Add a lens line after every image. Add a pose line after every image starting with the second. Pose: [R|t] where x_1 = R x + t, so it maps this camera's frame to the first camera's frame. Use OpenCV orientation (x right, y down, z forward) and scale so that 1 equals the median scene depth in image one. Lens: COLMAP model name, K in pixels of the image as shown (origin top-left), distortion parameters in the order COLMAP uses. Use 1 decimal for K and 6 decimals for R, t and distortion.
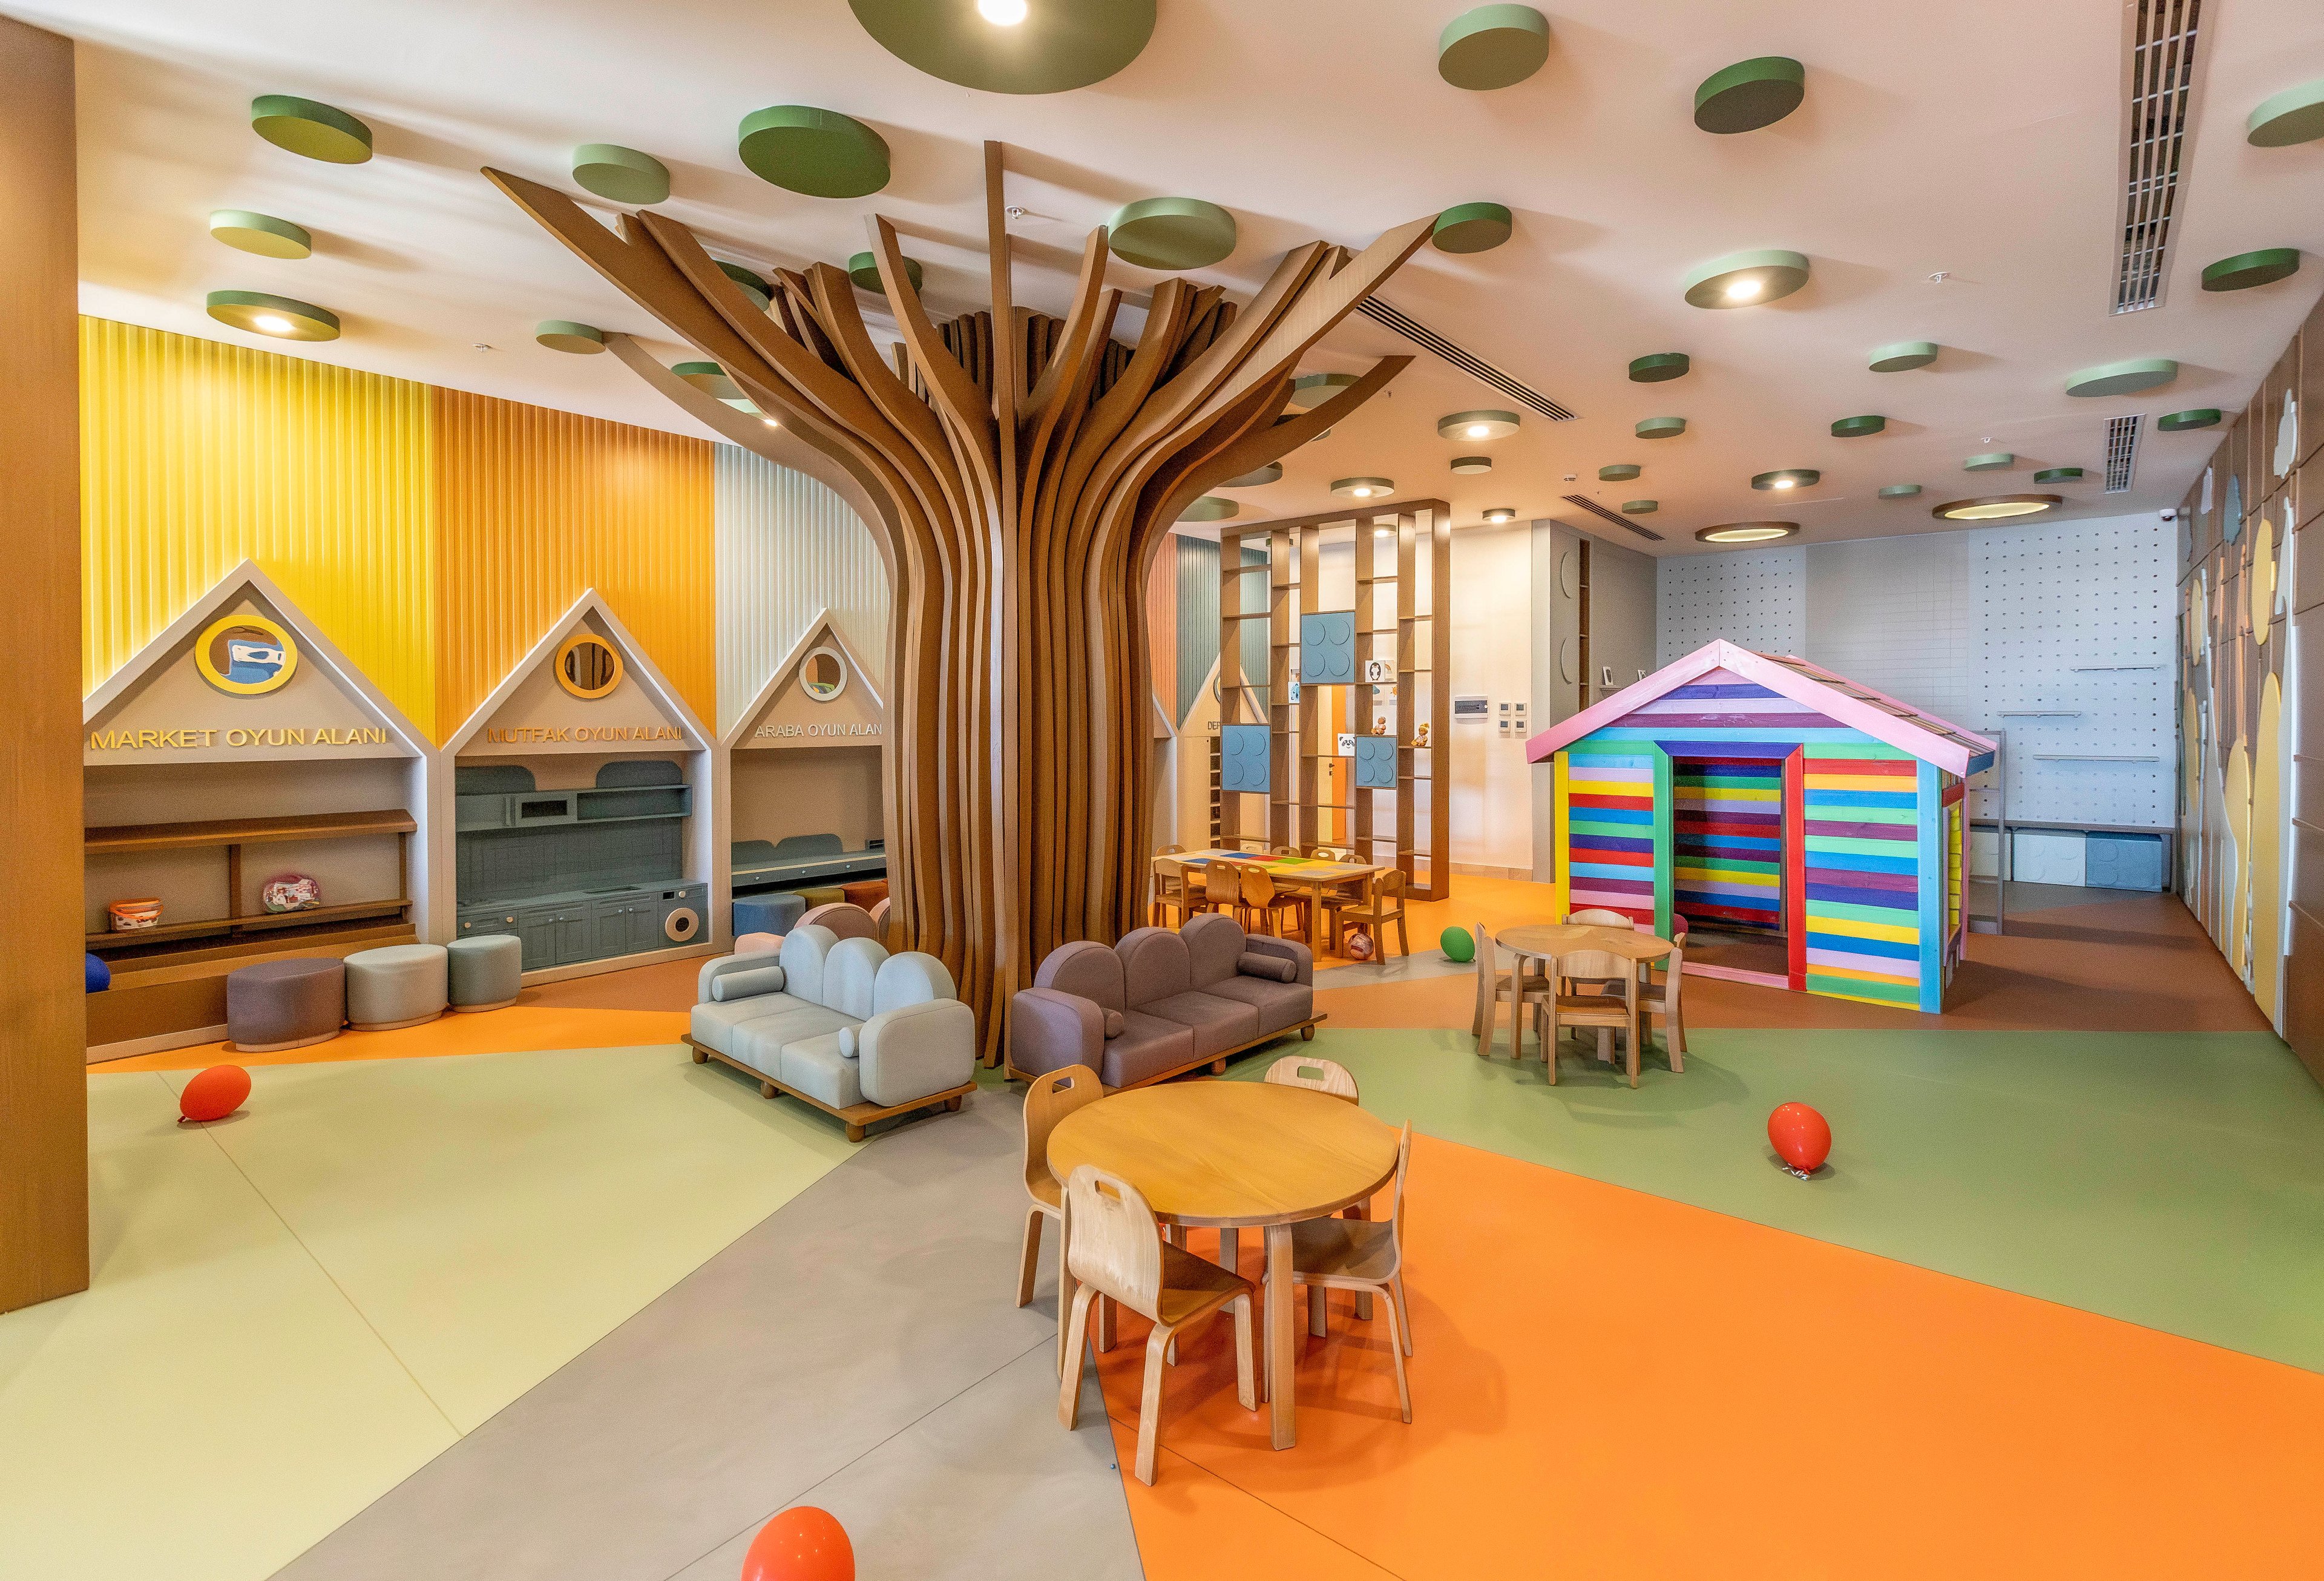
lens RADIAL K [[1073.5, 0, 1160.1], [0, 1073.5, 735.6], [0, 0, 1]] dist [0.002055, 0.000316]
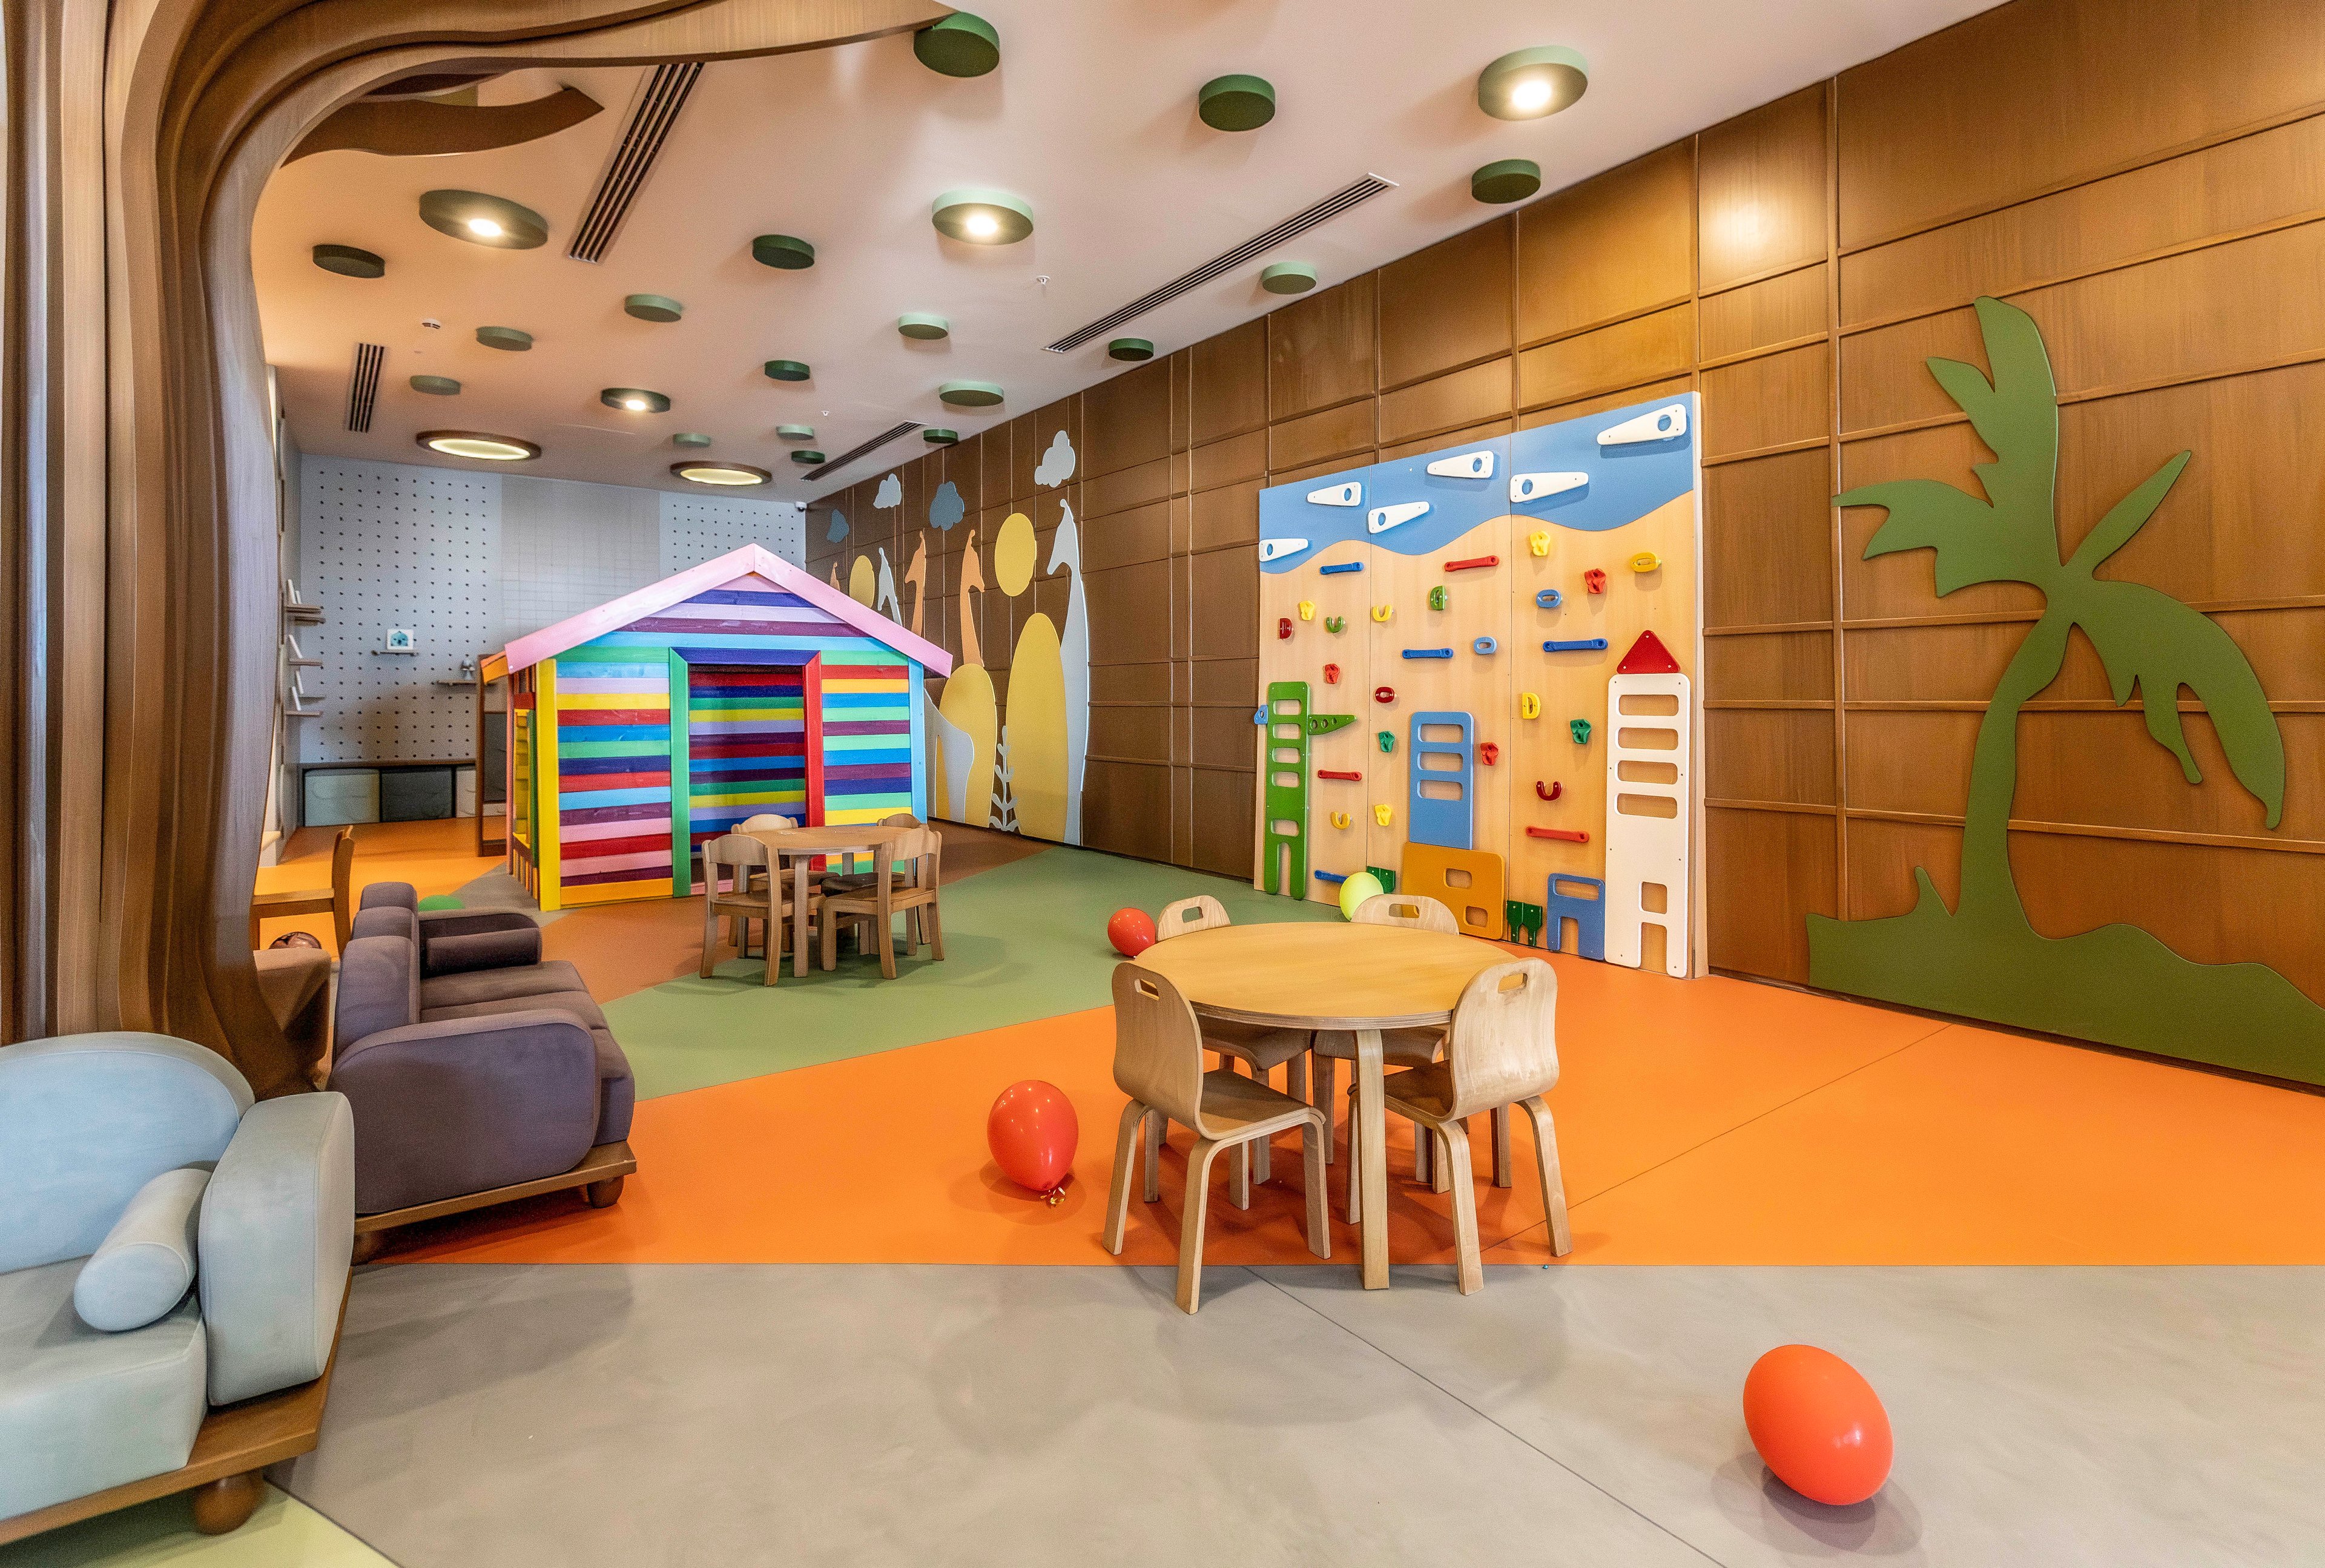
lens RADIAL K [[1113.9, 0, 1160.0], [0, 1113.9, 695.8], [0, 0, 1]] dist [0.001843, 0.000017]
pose [[0.227397, 0.009586, 0.973755, -0.405721], [0.016109, 0.999778, -0.013603, 0.072466], [-0.973669, 0.018779, 0.227192, 0.416623]]
